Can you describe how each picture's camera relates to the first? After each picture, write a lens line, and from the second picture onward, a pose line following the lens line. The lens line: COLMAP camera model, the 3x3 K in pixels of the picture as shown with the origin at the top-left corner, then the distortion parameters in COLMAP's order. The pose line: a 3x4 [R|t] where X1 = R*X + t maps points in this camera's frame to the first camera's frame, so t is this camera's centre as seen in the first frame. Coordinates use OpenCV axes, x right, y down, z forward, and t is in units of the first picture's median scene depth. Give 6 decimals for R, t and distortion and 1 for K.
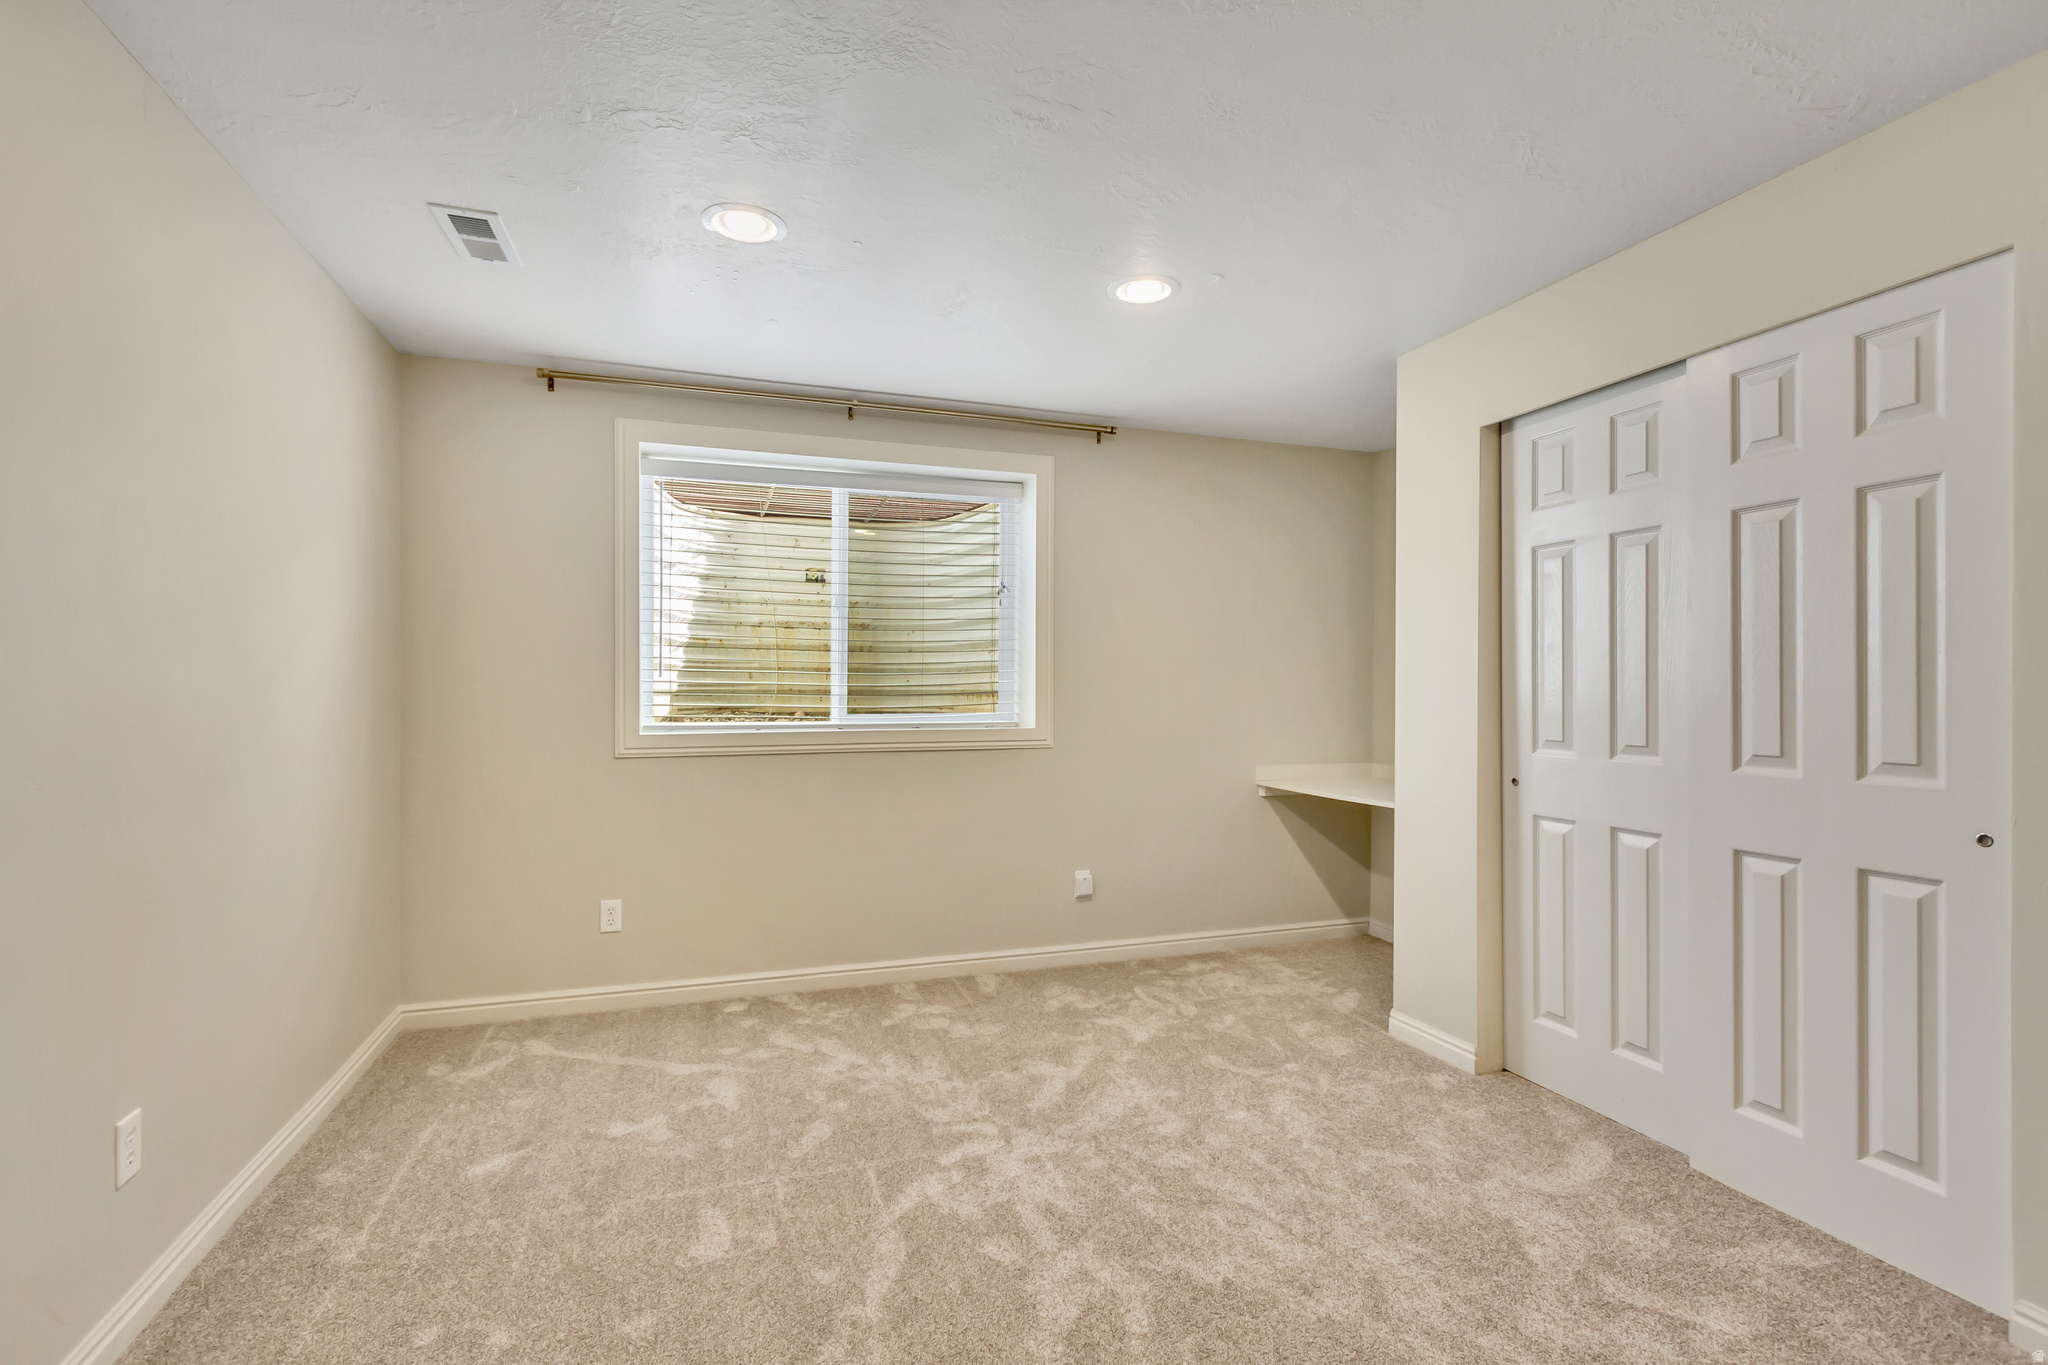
lens RADIAL K [[941.7, 0, 1021.8], [0, 941.7, 691.2], [0, 0, 1]] dist [0.011736, -0.007599]
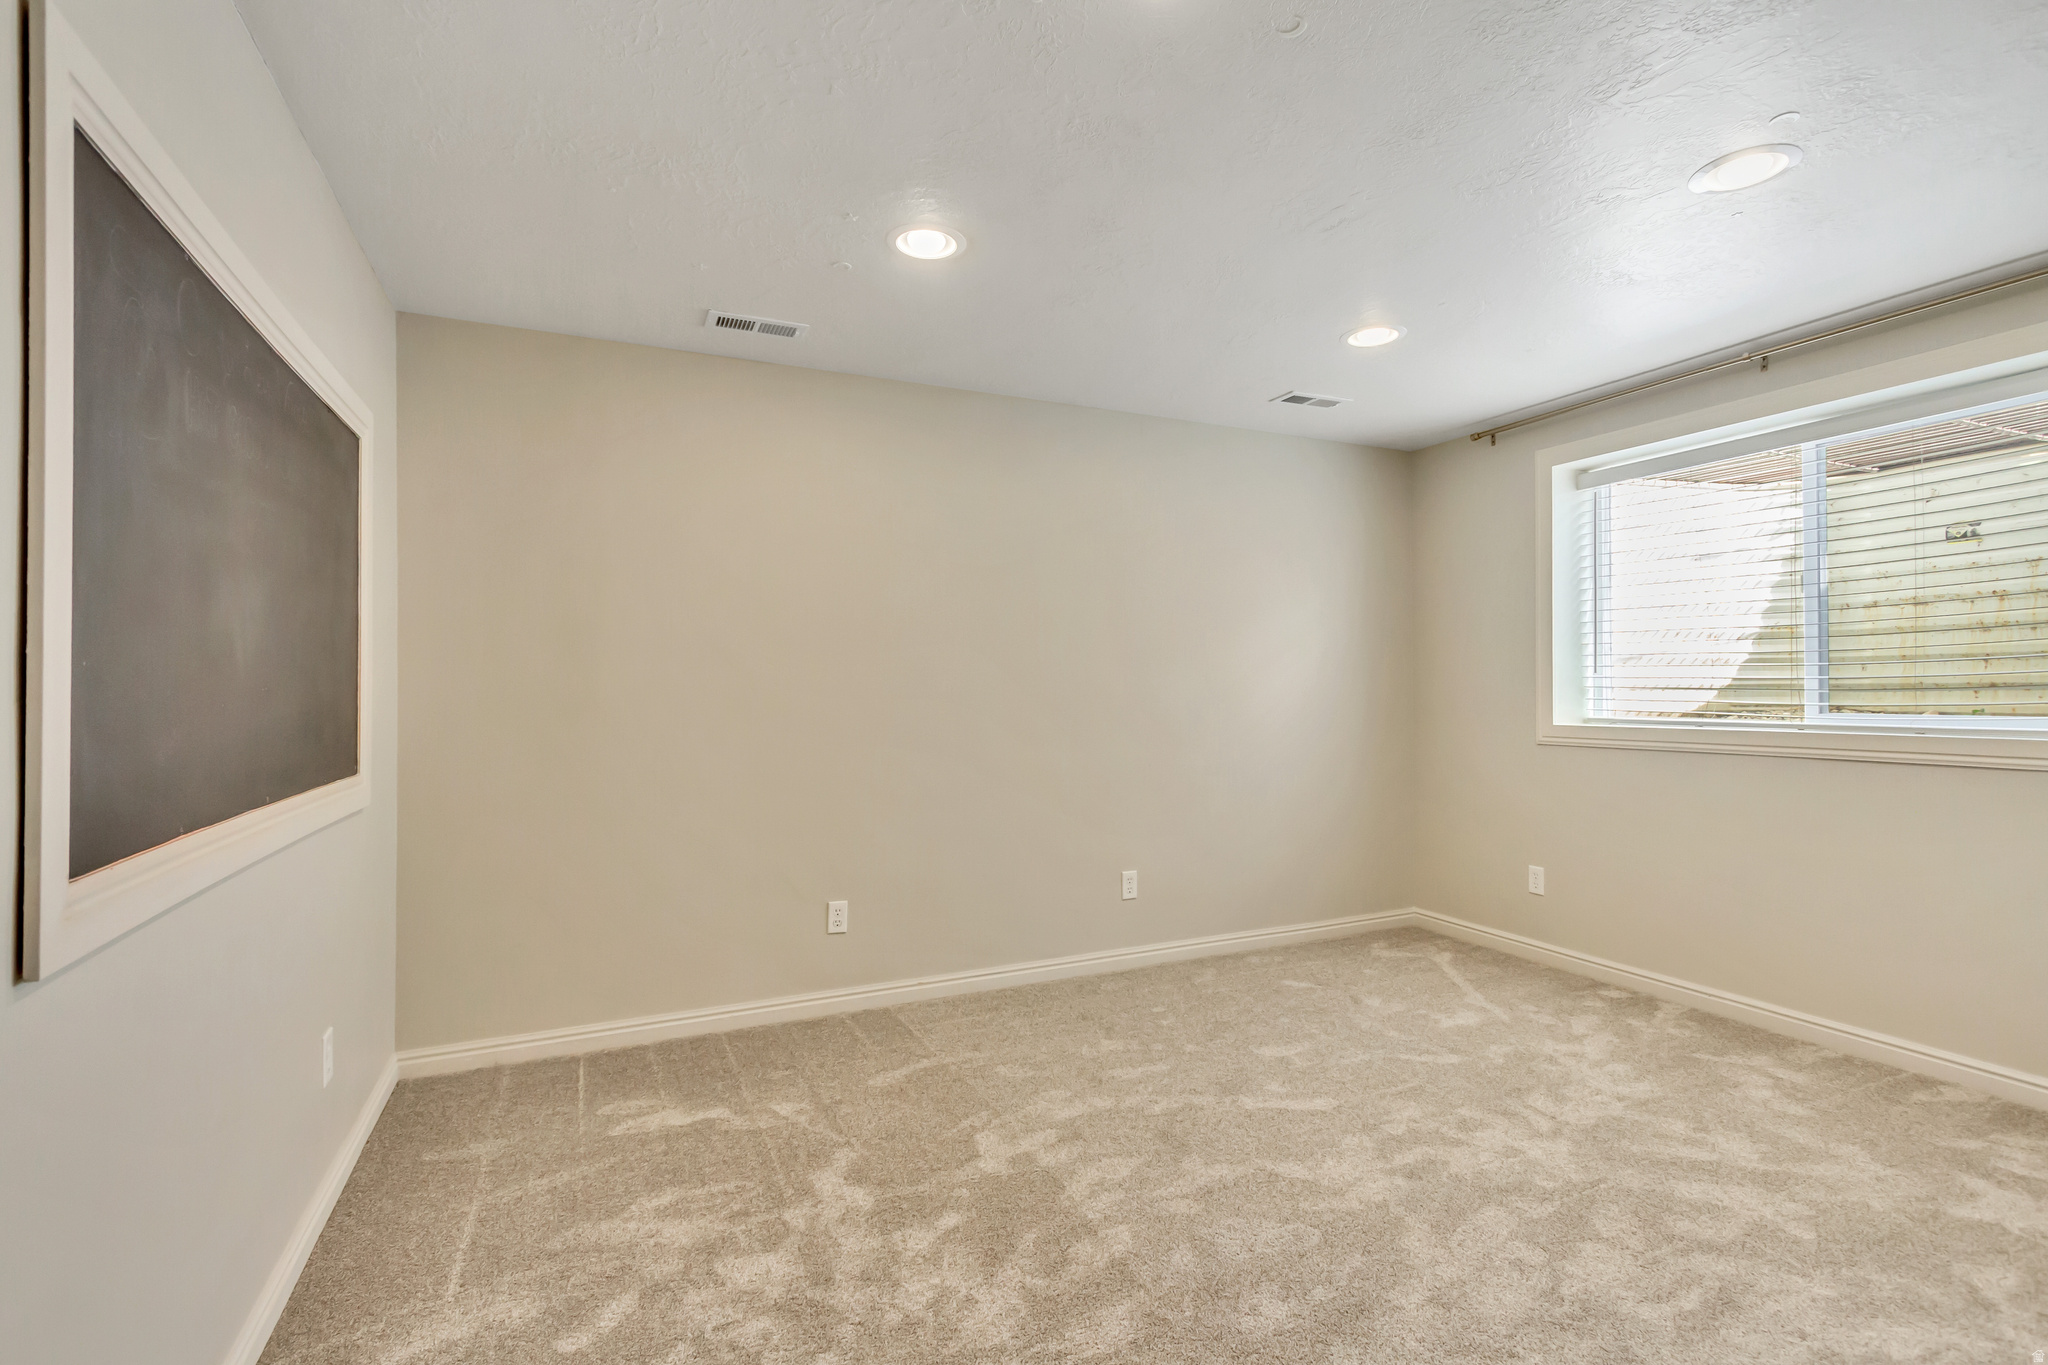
lens RADIAL K [[941.7, 0, 1021.8], [0, 941.7, 691.2], [0, 0, 1]] dist [0.011736, -0.007599]
pose [[0.083338, -0.001616, -0.996520, 0.695175], [0.004823, 0.999988, -0.001218, 0.003286], [0.996510, -0.004704, 0.083345, 0.281787]]
